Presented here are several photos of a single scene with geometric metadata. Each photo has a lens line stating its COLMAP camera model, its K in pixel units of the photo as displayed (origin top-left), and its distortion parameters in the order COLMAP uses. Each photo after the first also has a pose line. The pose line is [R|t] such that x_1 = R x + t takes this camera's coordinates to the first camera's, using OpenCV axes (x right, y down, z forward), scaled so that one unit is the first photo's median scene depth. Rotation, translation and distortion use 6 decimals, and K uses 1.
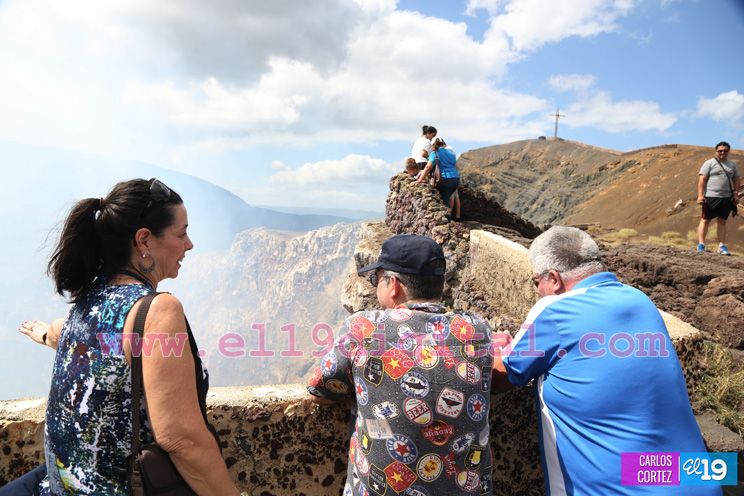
lens RADIAL K [[513.2, 0, 372.0], [0, 513.2, 248.0], [0, 0, 1]] dist [-0.110240, 0.064242]
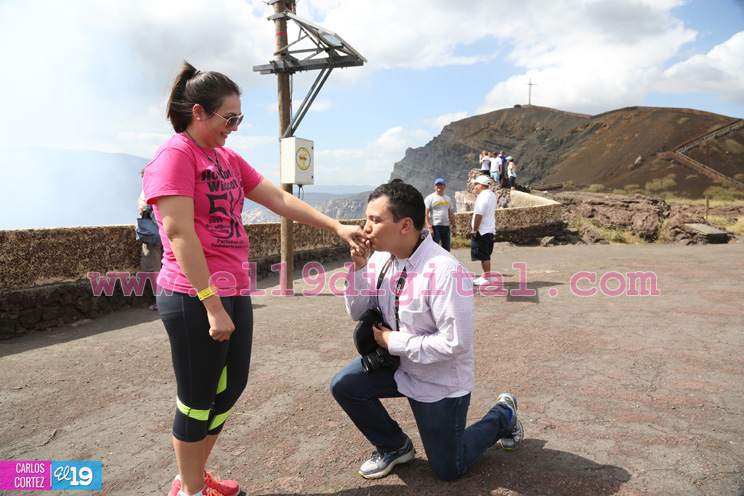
lens RADIAL K [[518.2, 0, 371.6], [0, 518.2, 242.3], [0, 0, 1]] dist [-0.103396, 0.066931]
pose [[0.996372, -0.078216, 0.033533, -0.062306], [0.076814, 0.996192, 0.041245, 0.006729], [-0.036632, -0.038520, 0.998586, -0.170274]]
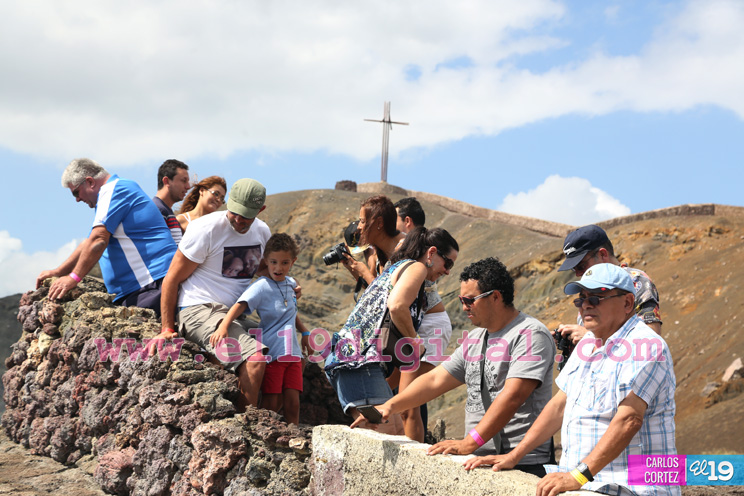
lens RADIAL K [[1596.5, 0, 372.0], [0, 1596.5, 248.0], [0, 0, 1]] dist [0.407702, 0.070749]
pose [[0.943006, 0.009760, 0.332632, -0.011991], [0.047318, 0.985481, -0.163060, 0.002254], [-0.329394, 0.169506, 0.928853, -0.009673]]
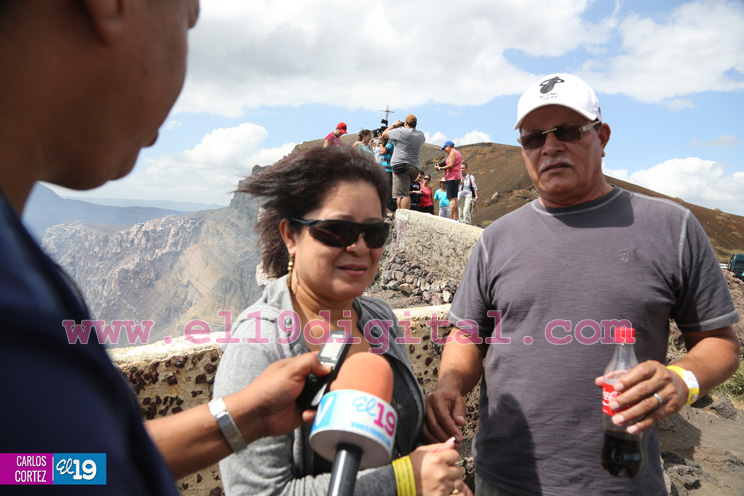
lens RADIAL K [[513.2, 0, 372.0], [0, 513.2, 248.0], [0, 0, 1]] dist [-0.110240, 0.064242]
pose [[0.947169, -0.024161, 0.319823, -0.016653], [0.019153, 0.999640, 0.018796, 0.002109], [-0.320162, -0.011678, 0.947291, -0.004044]]
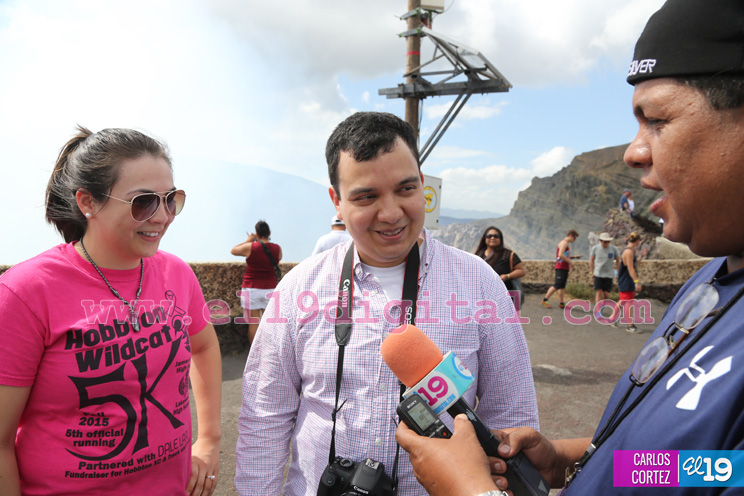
lens RADIAL K [[513.2, 0, 372.0], [0, 513.2, 248.0], [0, 0, 1]] dist [-0.110240, 0.064242]
pose [[0.981867, 0.005519, -0.189490, -0.063798], [-0.005109, 0.999983, 0.002655, 0.001984], [0.189502, -0.001639, 0.981879, -0.155025]]
